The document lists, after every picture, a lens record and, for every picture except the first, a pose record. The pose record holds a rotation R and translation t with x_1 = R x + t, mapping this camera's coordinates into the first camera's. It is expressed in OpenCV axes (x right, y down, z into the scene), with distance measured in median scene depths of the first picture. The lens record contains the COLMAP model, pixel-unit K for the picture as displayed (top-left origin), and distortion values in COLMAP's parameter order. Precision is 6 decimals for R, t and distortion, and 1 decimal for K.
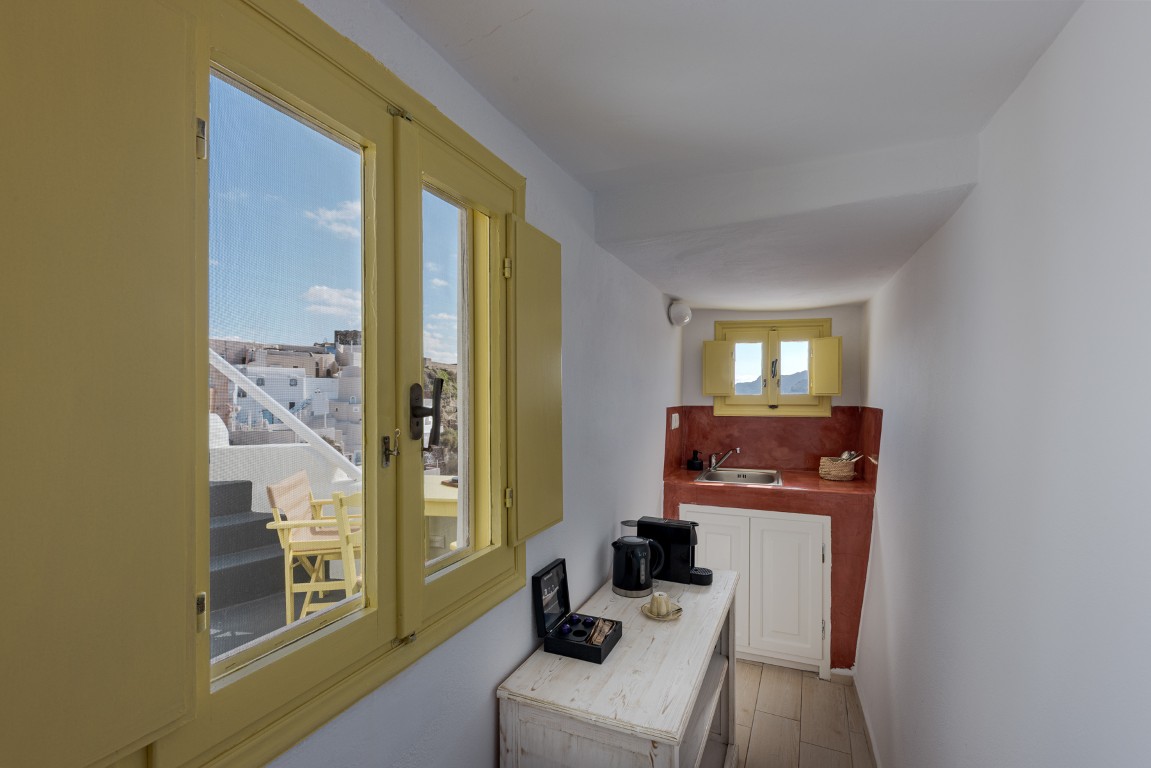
lens RADIAL K [[530.5, 0, 584.9], [0, 530.5, 394.5], [0, 0, 1]] dist [0.004198, 0.000252]
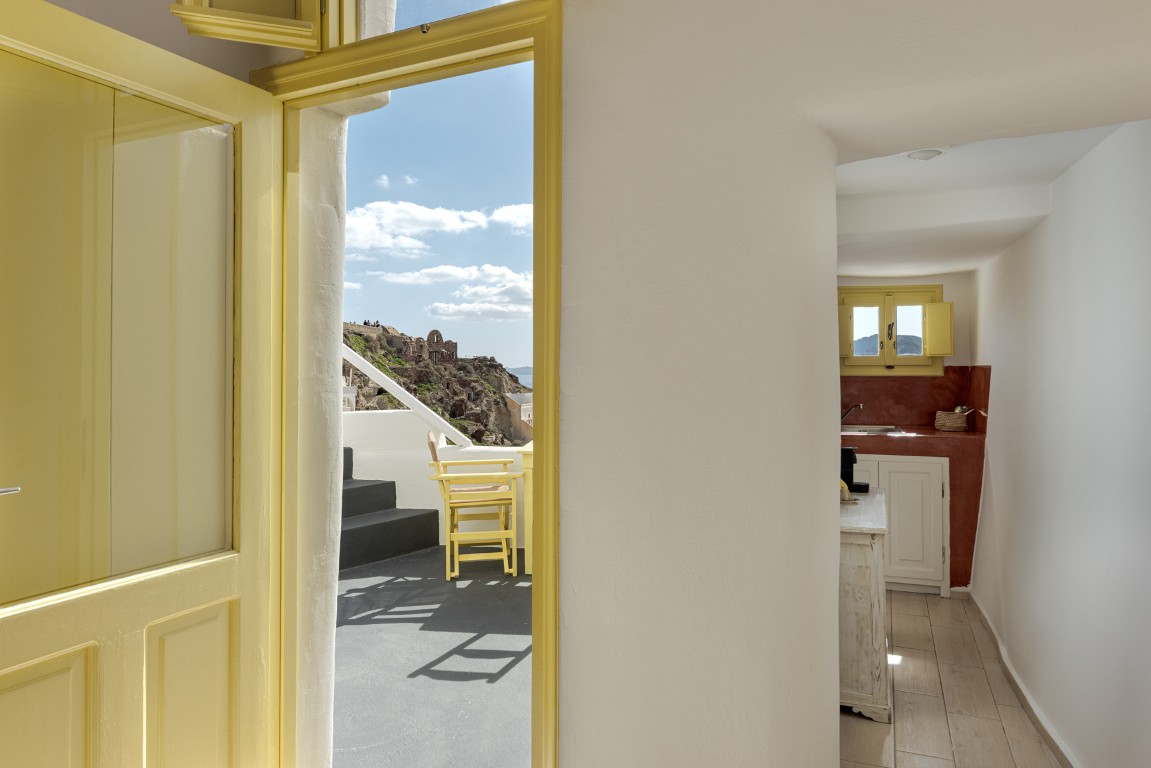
lens RADIAL K [[775.3, 0, 583.3], [0, 775.3, 357.7], [0, 0, 1]] dist [-0.002449, -0.001689]
pose [[0.999553, -0.008327, 0.028731, -0.324727], [0.008717, 0.999872, -0.013452, 0.021012], [-0.028615, 0.013696, 0.999497, -0.572952]]
